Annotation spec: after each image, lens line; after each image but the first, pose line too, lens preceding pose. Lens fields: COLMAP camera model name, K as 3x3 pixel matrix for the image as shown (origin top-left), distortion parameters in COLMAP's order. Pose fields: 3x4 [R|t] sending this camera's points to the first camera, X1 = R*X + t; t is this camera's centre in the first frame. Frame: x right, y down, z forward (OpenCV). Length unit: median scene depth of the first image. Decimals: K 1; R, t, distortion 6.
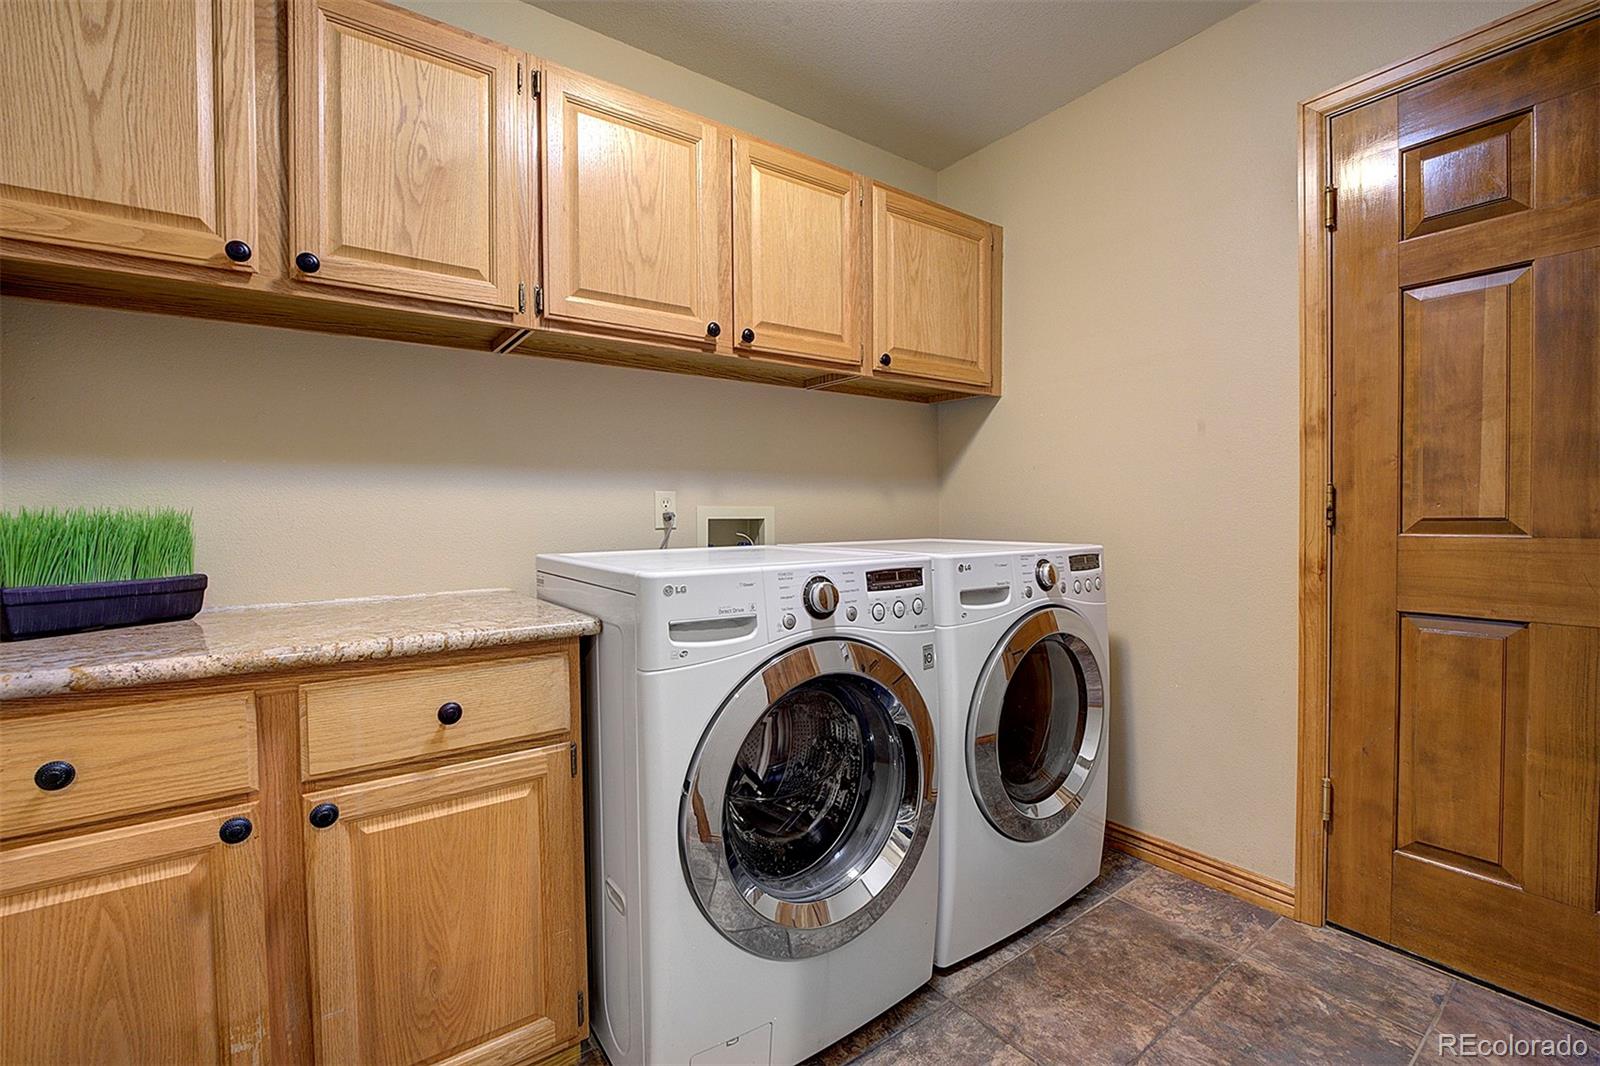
lens RADIAL K [[670.9, 0, 798.5], [0, 670.9, 538.3], [0, 0, 1]] dist [-0.016809, 0.000271]
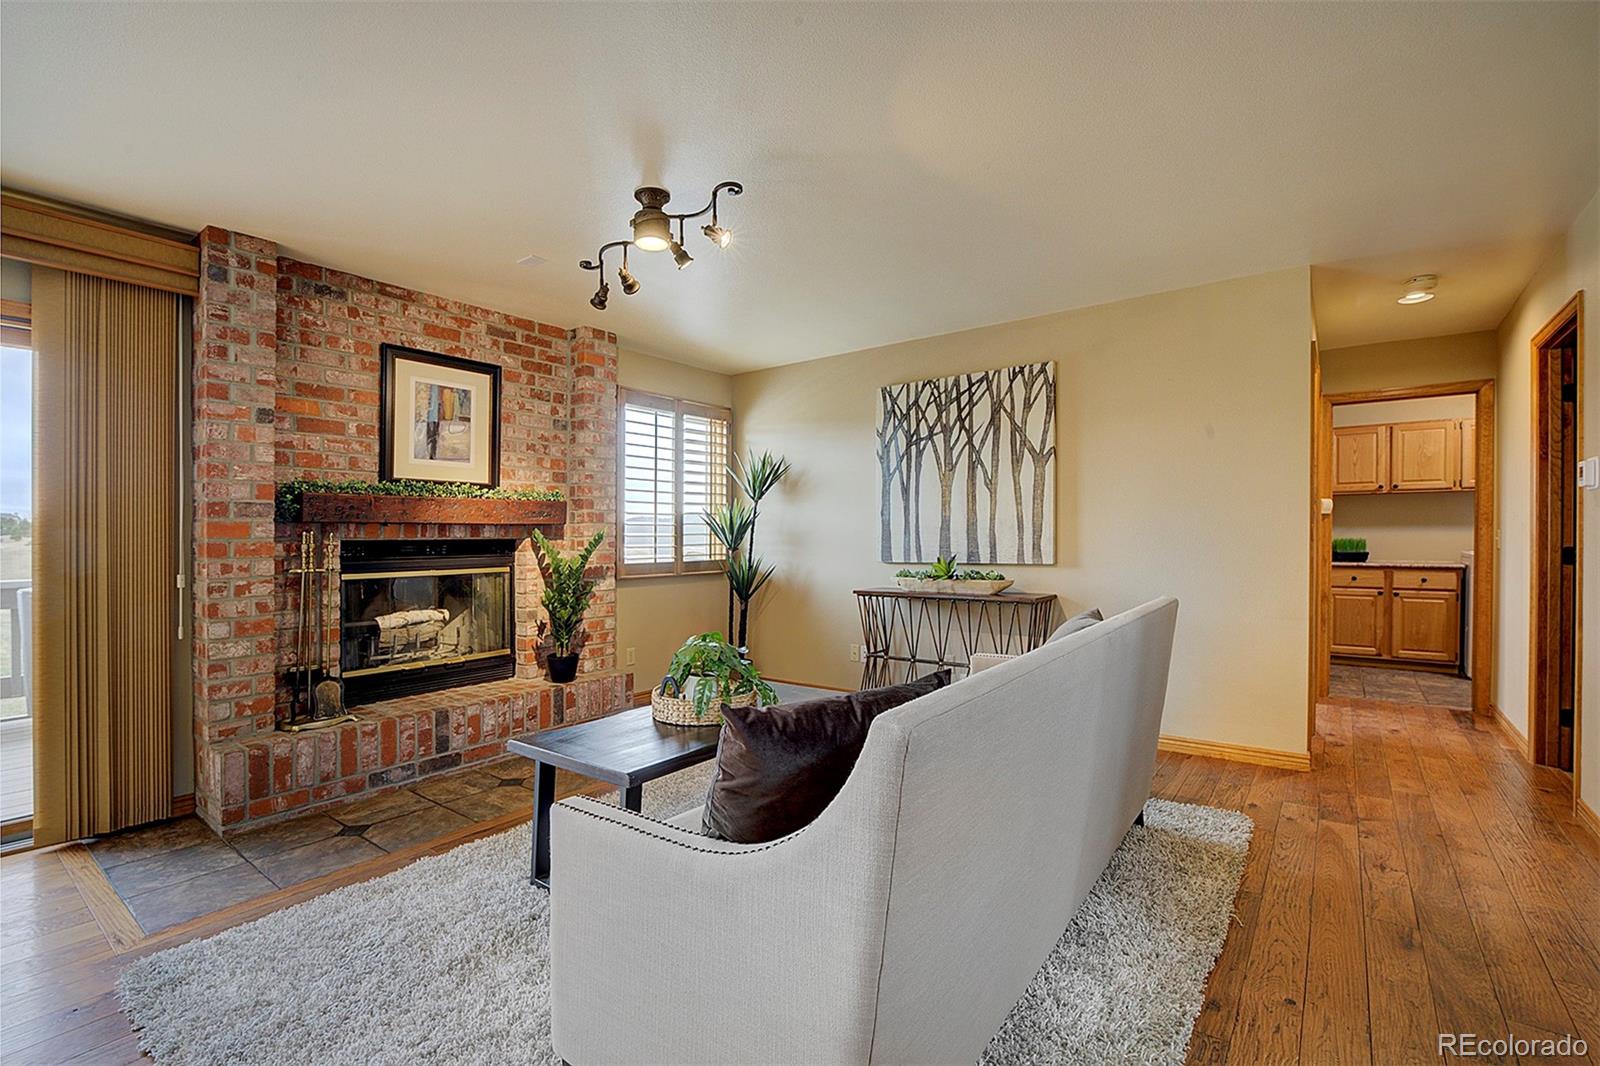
lens RADIAL K [[718.9, 0, 796.9], [0, 718.9, 545.7], [0, 0, 1]] dist [-0.009900, -0.001994]
pose [[0.278009, 0.017665, -0.960416, 3.478766], [-0.030667, 0.999484, 0.009506, 0.108495], [0.960089, 0.026810, 0.278408, -5.280843]]
